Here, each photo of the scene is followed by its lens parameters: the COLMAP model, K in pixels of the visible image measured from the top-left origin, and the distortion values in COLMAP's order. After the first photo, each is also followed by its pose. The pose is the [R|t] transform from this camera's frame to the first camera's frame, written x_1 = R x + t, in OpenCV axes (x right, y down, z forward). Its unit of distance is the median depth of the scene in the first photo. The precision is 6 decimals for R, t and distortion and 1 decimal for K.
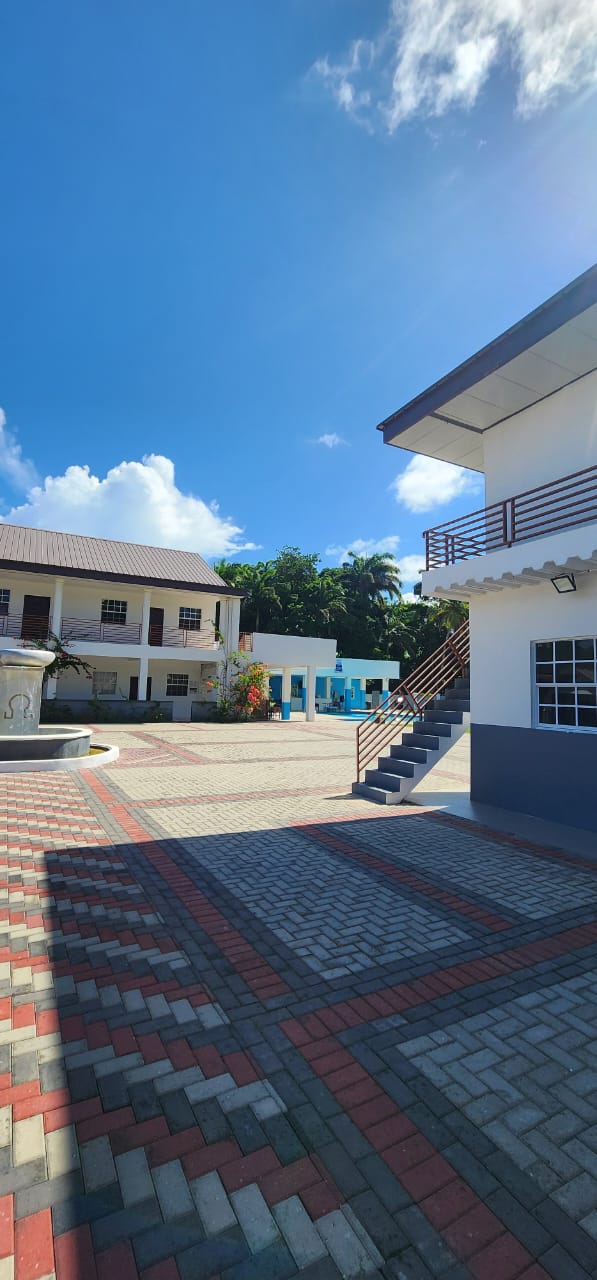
lens RADIAL K [[523.9, 0, 315.1], [0, 523.9, 623.2], [0, 0, 1]] dist [-0.001523, -0.000055]
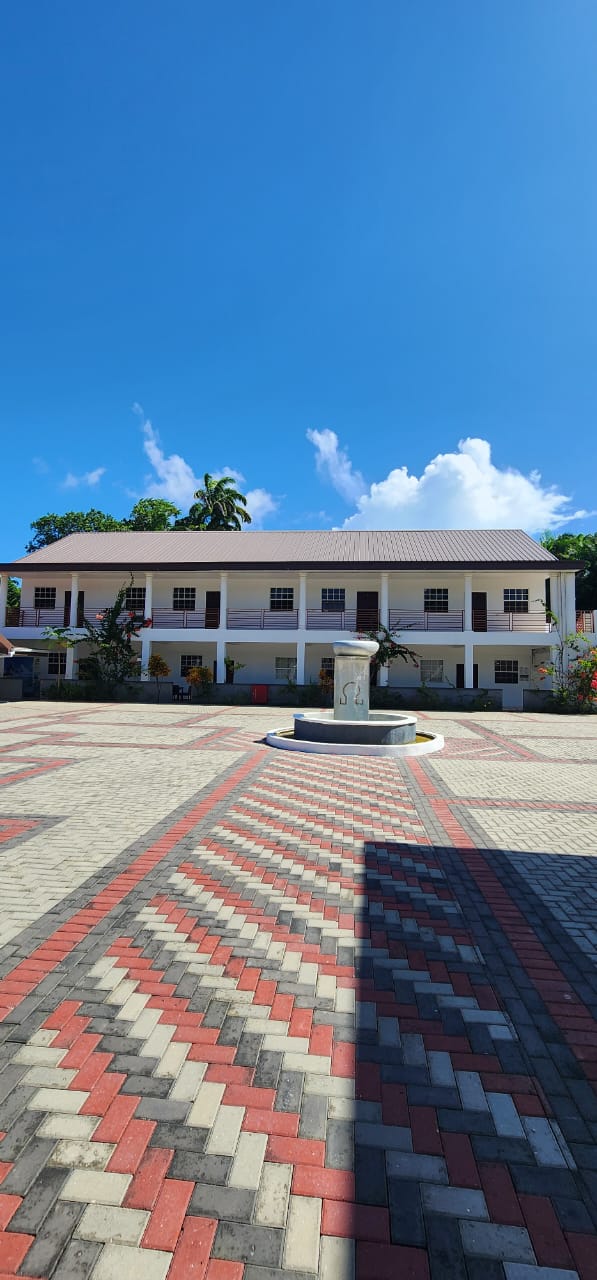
lens RADIAL K [[523.9, 0, 315.1], [0, 523.9, 623.2], [0, 0, 1]] dist [-0.001523, -0.000055]
pose [[0.817713, -0.065072, -0.571936, -0.002878], [0.078532, 0.996911, -0.001145, 0.014837], [0.570244, -0.043979, 0.820297, 0.109346]]
